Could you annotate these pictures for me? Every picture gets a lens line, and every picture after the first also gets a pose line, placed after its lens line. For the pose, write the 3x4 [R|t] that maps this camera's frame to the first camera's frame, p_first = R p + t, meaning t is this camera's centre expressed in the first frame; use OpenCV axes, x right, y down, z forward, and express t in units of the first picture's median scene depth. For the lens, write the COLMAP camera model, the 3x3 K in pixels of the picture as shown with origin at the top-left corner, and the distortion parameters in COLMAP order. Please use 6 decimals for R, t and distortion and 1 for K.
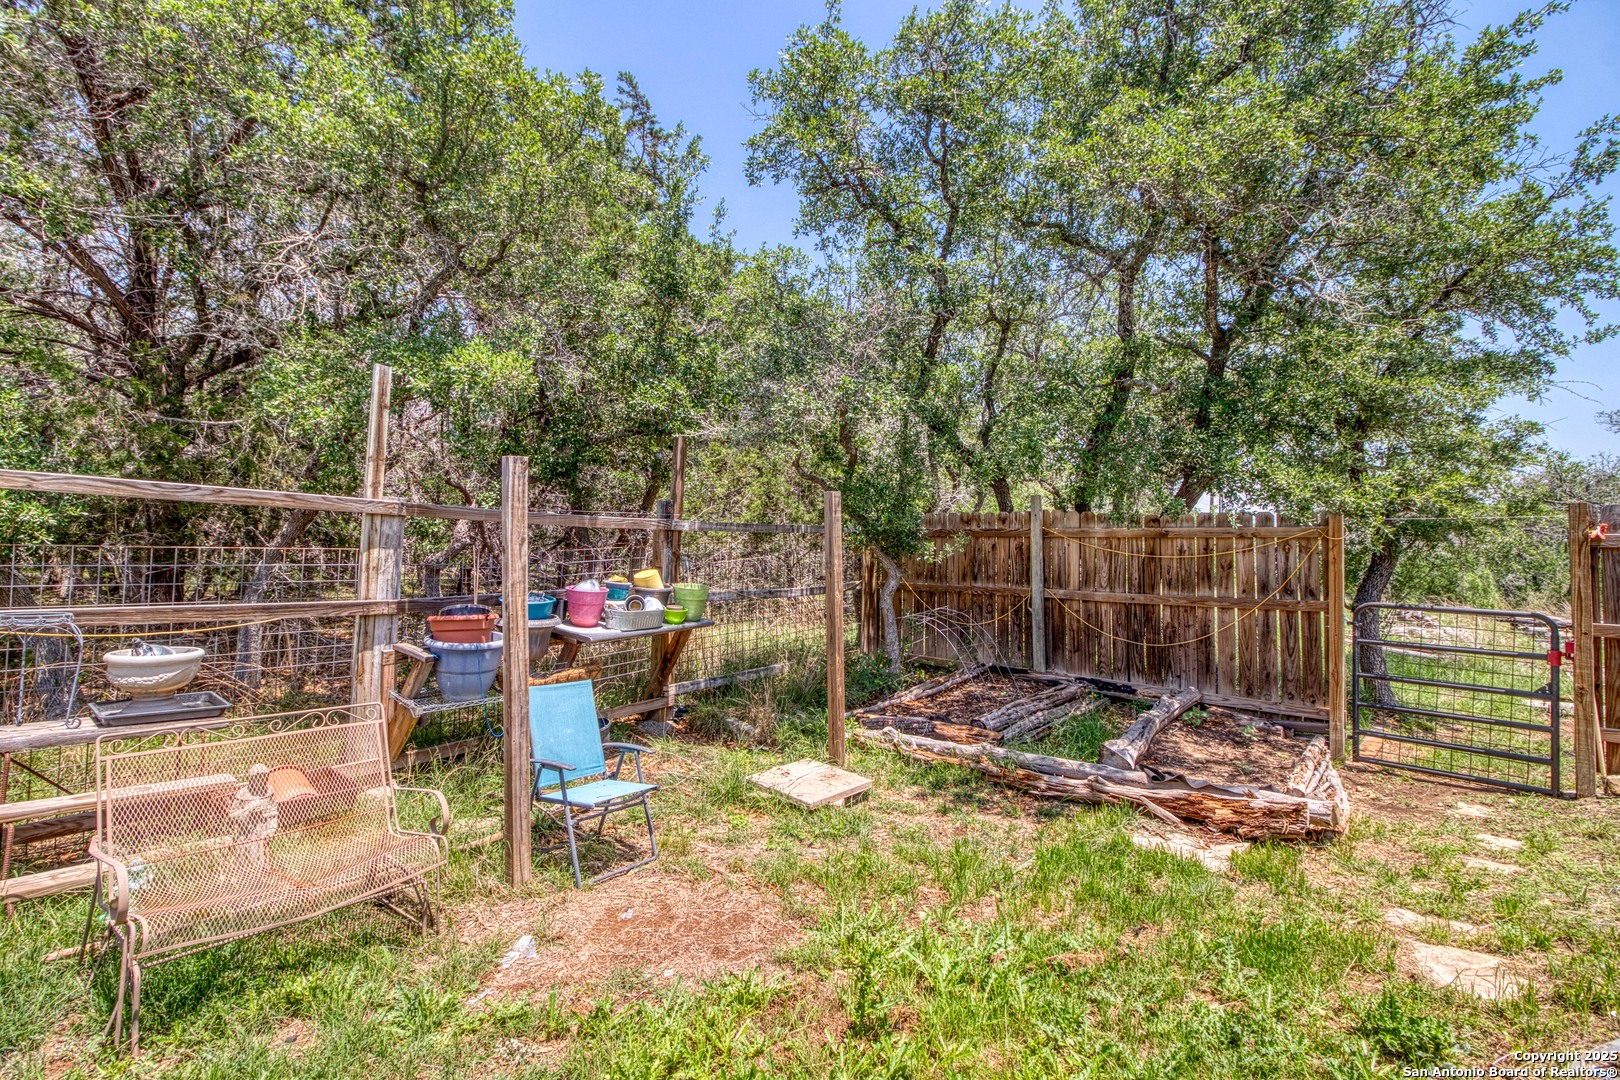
lens RADIAL K [[739.6, 0, 812.1], [0, 739.6, 538.3], [0, 0, 1]] dist [-0.004221, -0.000719]
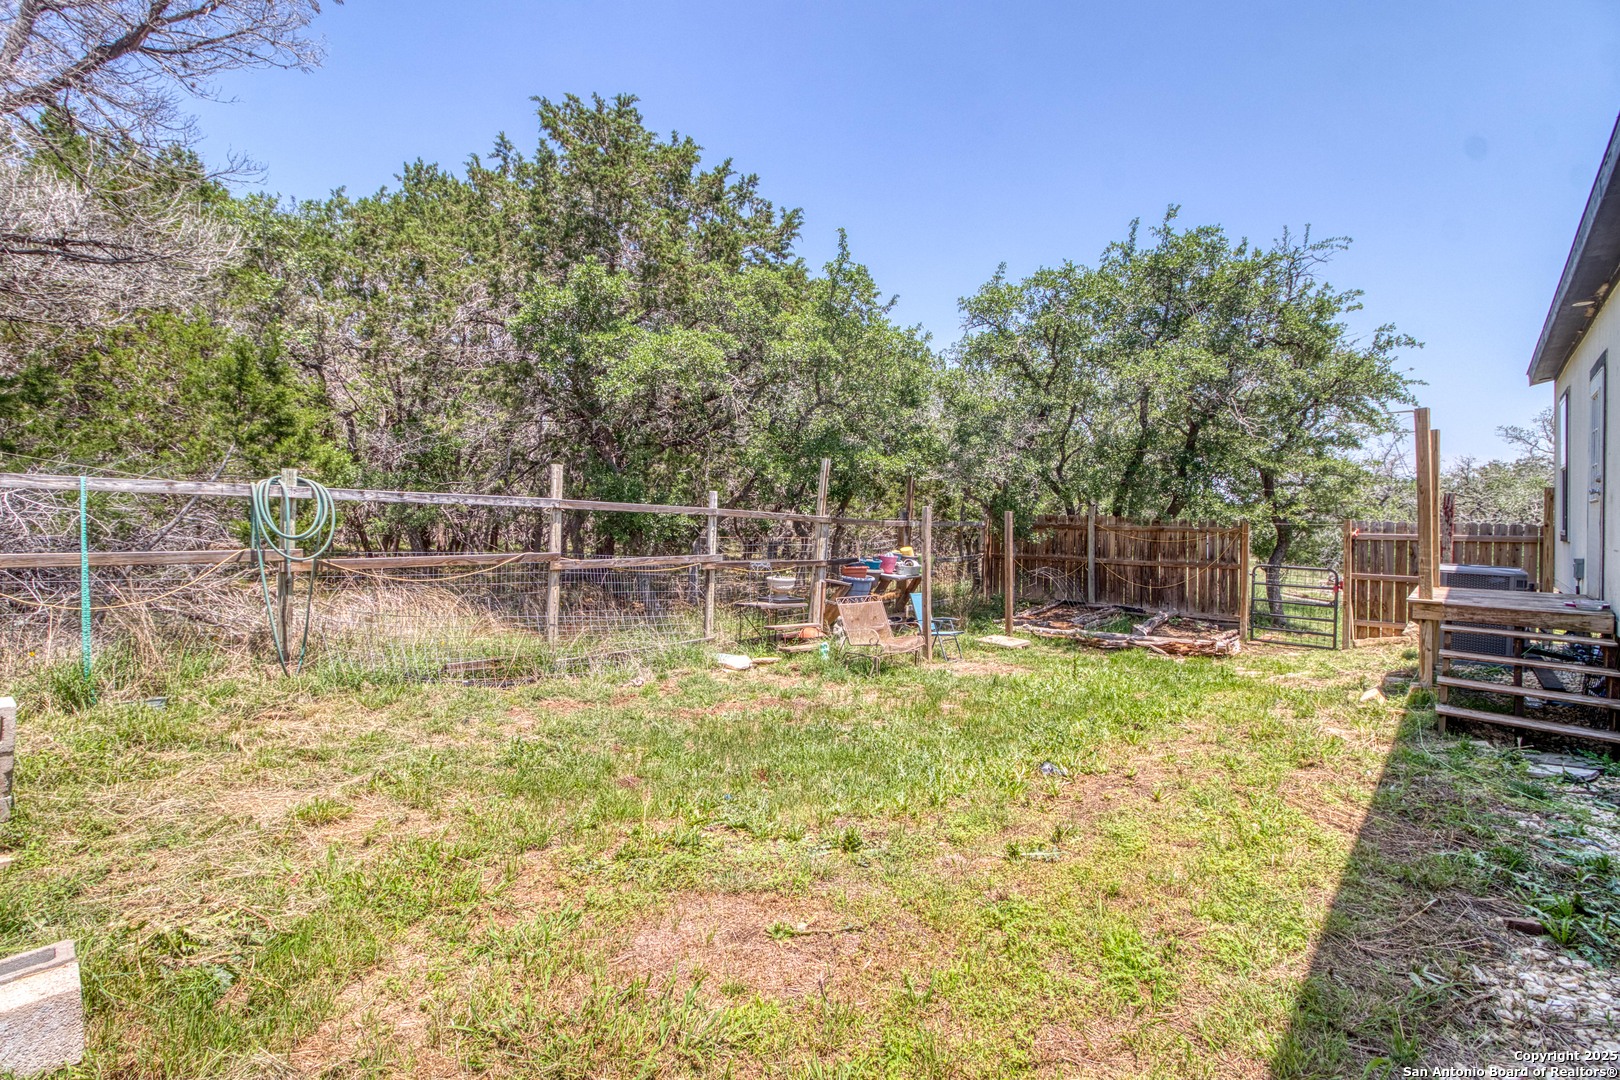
lens RADIAL K [[739.6, 0, 808.2], [0, 739.6, 533.7], [0, 0, 1]] dist [-0.004221, -0.000719]
pose [[0.999986, 0.005346, -0.000127, -0.469408], [-0.005340, 0.999557, 0.029285, -0.049097], [0.000283, -0.029284, 0.999571, -0.977811]]
